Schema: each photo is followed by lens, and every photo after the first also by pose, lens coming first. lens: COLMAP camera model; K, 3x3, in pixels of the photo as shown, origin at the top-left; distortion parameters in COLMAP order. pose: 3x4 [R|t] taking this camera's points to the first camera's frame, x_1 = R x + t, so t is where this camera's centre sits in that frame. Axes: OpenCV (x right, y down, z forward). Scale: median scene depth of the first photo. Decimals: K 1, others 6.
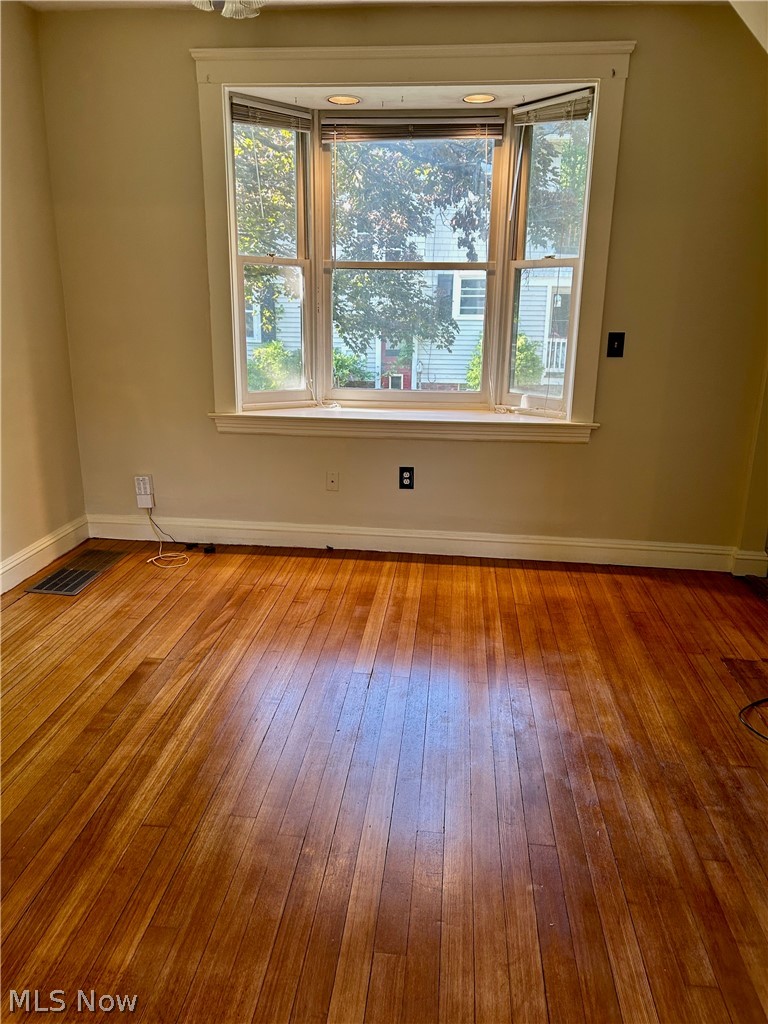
lens RADIAL K [[773.5, 0, 380.3], [0, 773.5, 511.5], [0, 0, 1]] dist [0.064868, -0.085227]
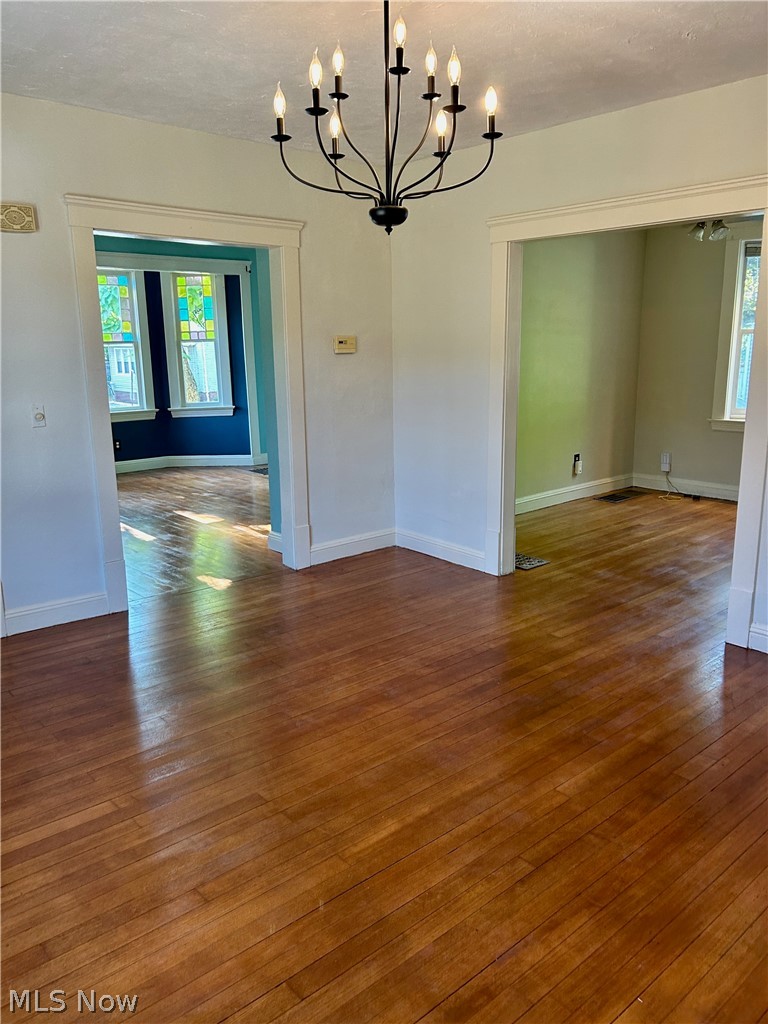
lens RADIAL K [[773.5, 0, 380.3], [0, 773.5, 511.5], [0, 0, 1]] dist [0.064868, -0.085227]
pose [[0.735549, 0.130596, -0.664765, 0.464972], [-0.166015, 0.986072, 0.010026, 0.198787], [0.656816, 0.102987, 0.746985, -0.833229]]
